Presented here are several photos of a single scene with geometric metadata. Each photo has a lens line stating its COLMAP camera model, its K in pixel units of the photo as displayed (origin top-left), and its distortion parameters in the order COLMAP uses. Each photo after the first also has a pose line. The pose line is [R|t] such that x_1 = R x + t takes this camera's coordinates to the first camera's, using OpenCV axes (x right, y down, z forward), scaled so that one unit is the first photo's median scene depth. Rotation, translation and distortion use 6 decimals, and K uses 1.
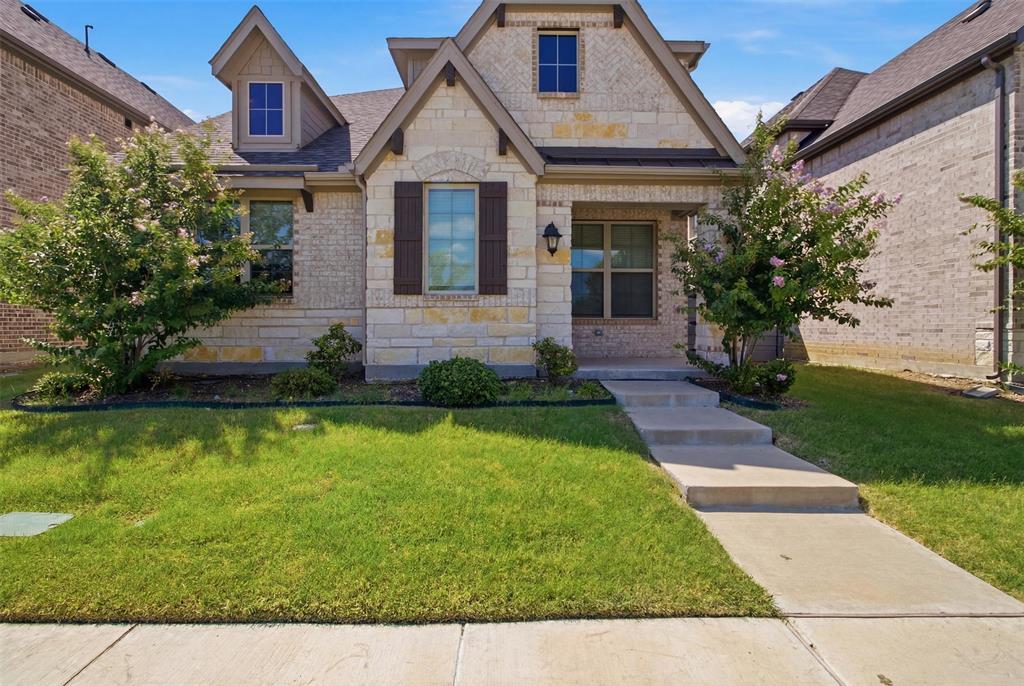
lens RADIAL K [[493.8, 0, 509.0], [0, 493.8, 321.1], [0, 0, 1]] dist [-0.002434, 0.000138]
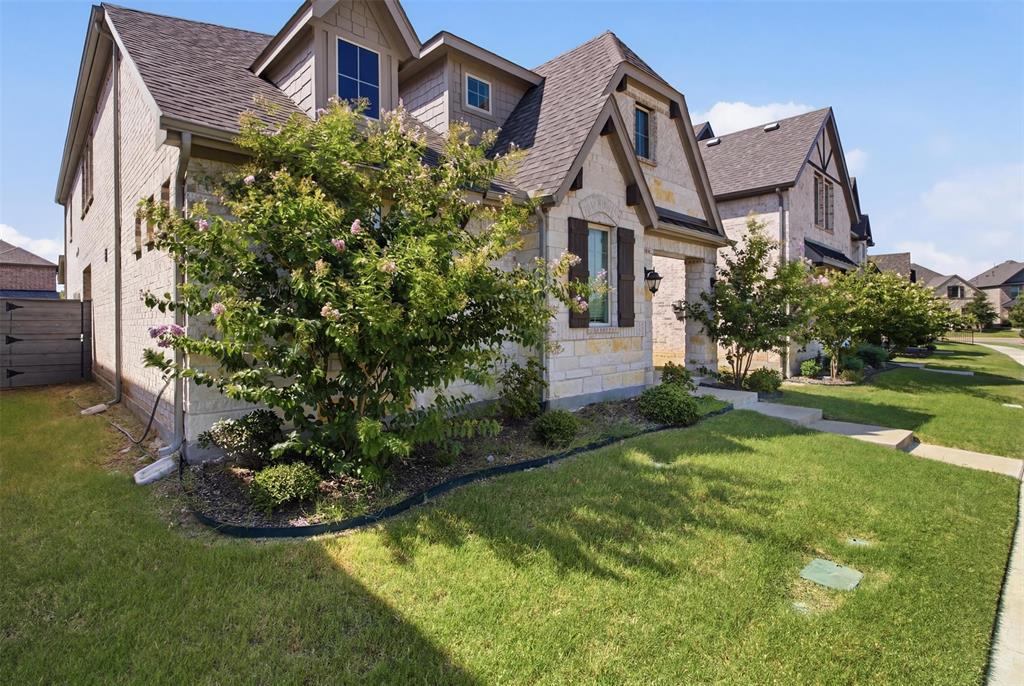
lens RADIAL K [[515.4, 0, 514.4], [0, 515.4, 308.0], [0, 0, 1]] dist [-0.001700, 0.000572]
pose [[0.728456, 0.009025, 0.685033, -1.032588], [-0.000877, 0.999925, -0.012241, -0.081164], [-0.685092, 0.008316, 0.728409, 0.305899]]
